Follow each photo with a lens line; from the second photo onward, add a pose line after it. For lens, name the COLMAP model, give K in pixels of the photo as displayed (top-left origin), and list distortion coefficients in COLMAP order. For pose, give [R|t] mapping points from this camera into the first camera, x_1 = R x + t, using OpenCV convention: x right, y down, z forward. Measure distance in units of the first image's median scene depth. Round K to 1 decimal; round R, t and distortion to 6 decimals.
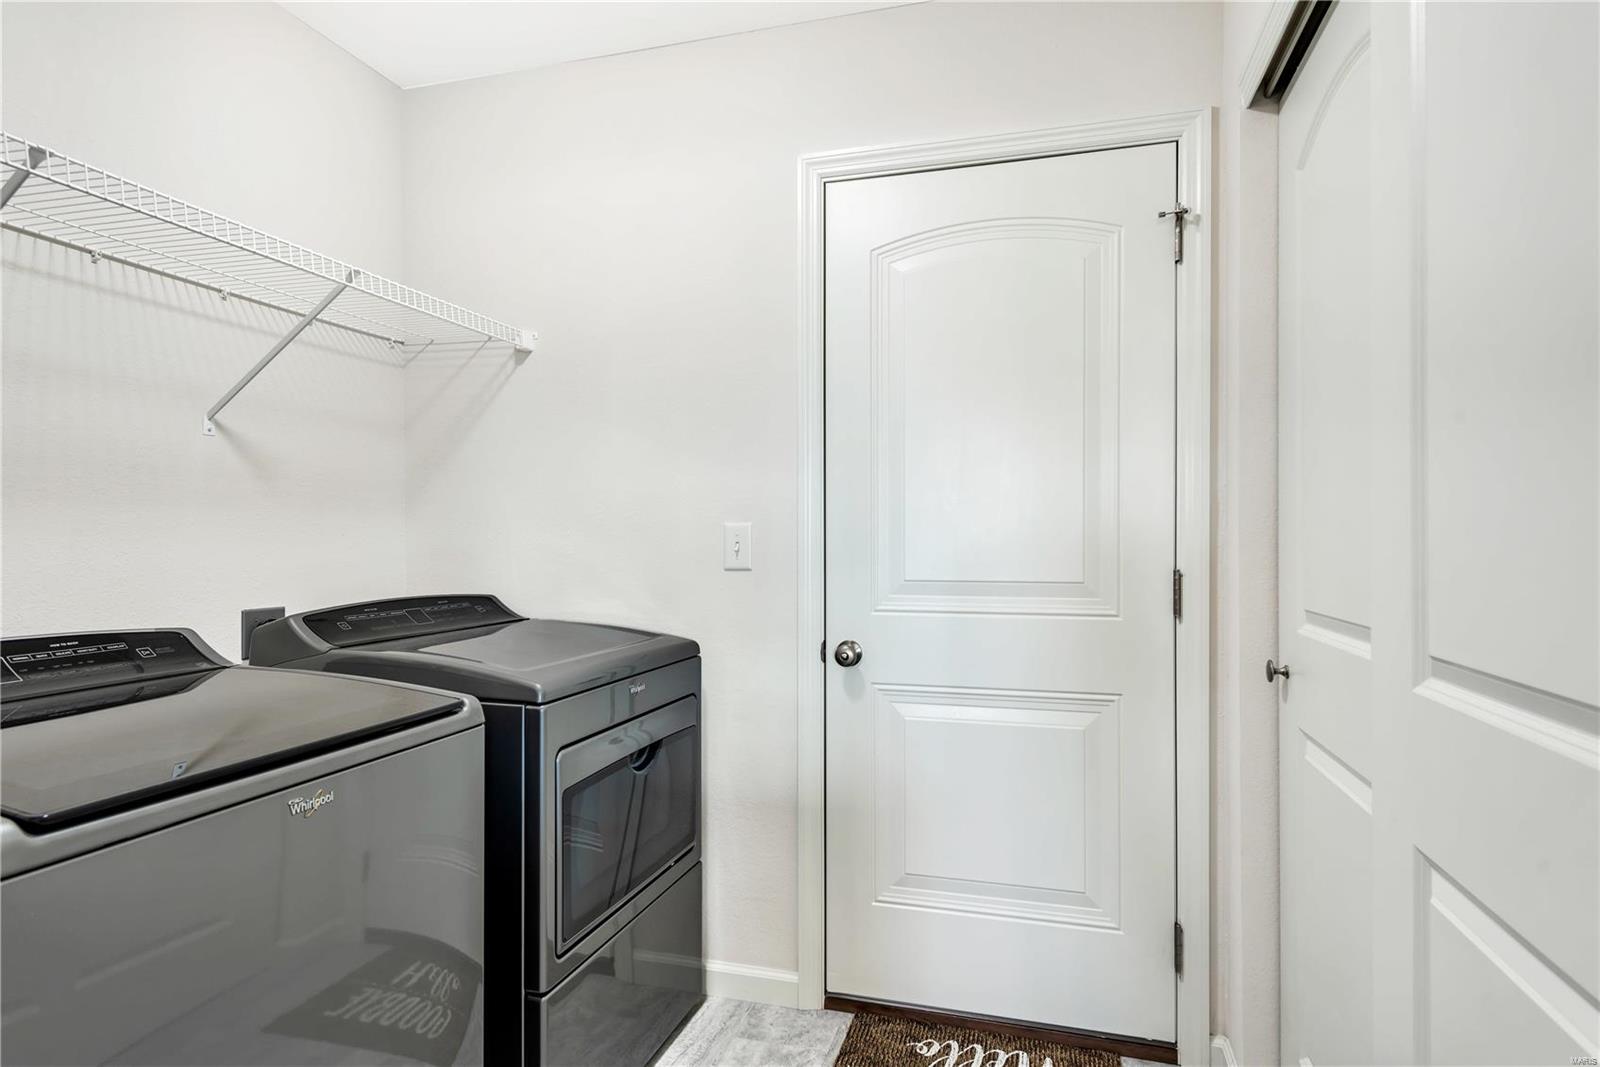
lens RADIAL K [[879.9, 0, 800.0], [0, 879.9, 533.5], [0, 0, 1]] dist [0.000526, -0.000267]
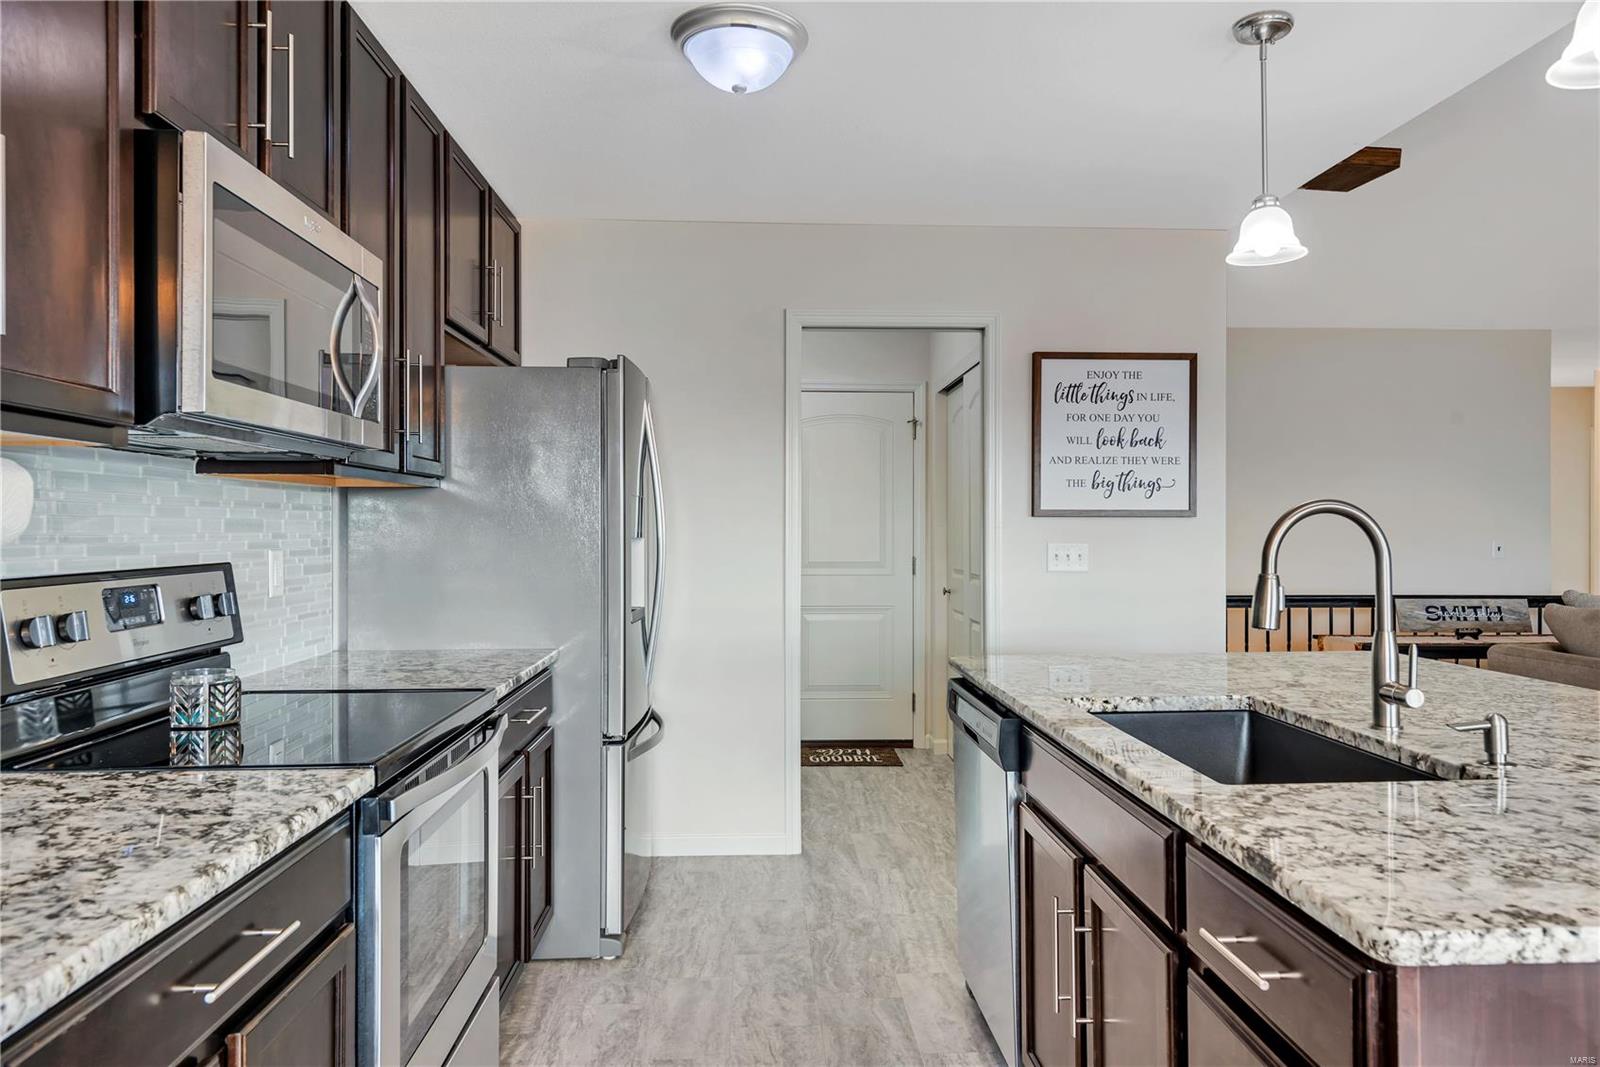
lens RADIAL K [[1046.8, 0, 797.6], [0, 1046.8, 536.8], [0, 0, 1]] dist [0.026300, -0.024878]
pose [[0.947750, 0.000619, 0.319012, -0.810122], [-0.000738, 1.000000, 0.000251, -0.015067], [-0.319012, -0.000473, 0.947751, -1.673172]]
